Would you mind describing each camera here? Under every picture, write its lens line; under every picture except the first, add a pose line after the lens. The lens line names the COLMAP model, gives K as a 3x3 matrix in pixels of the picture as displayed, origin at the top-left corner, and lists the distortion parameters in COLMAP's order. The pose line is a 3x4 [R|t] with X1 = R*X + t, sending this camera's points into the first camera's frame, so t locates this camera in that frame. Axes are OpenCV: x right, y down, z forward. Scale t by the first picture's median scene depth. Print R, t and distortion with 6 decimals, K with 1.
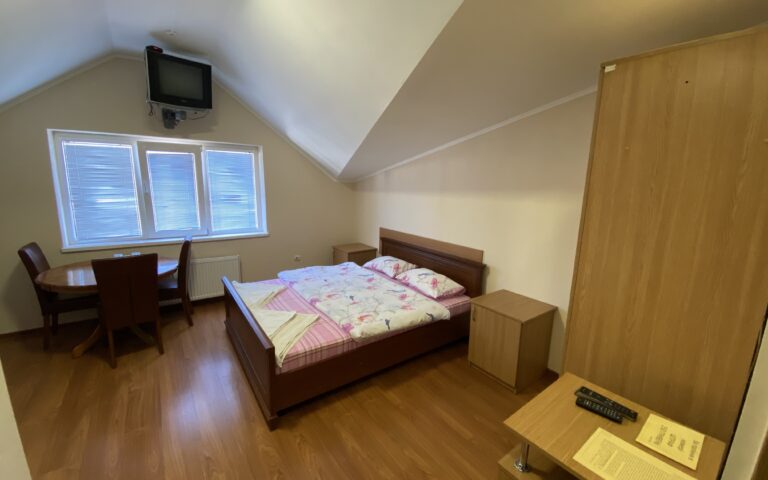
lens RADIAL K [[311.8, 0, 384.0], [0, 311.8, 240.0], [0, 0, 1]] dist [0.013310, -0.017141]
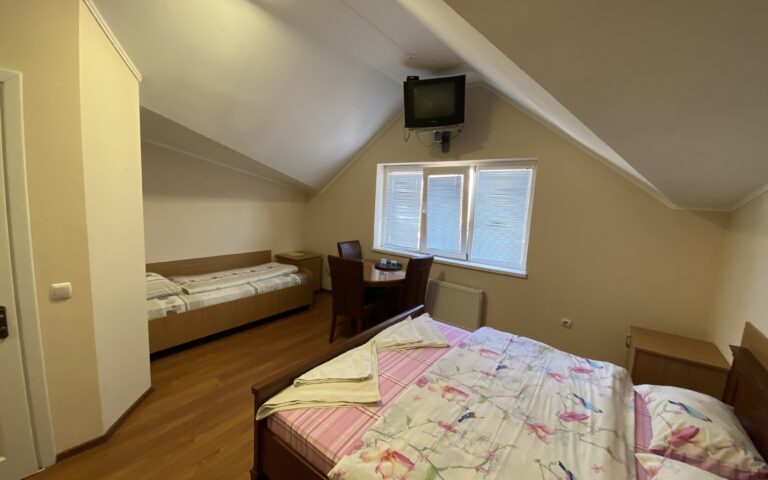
lens RADIAL K [[306.3, 0, 390.7], [0, 306.3, 241.8], [0, 0, 1]] dist [0.014289, -0.014100]
pose [[0.301589, 0.115338, -0.946436, 0.270052], [-0.213213, 0.975676, 0.050959, -0.083947], [0.929292, 0.186424, 0.318845, 0.590288]]
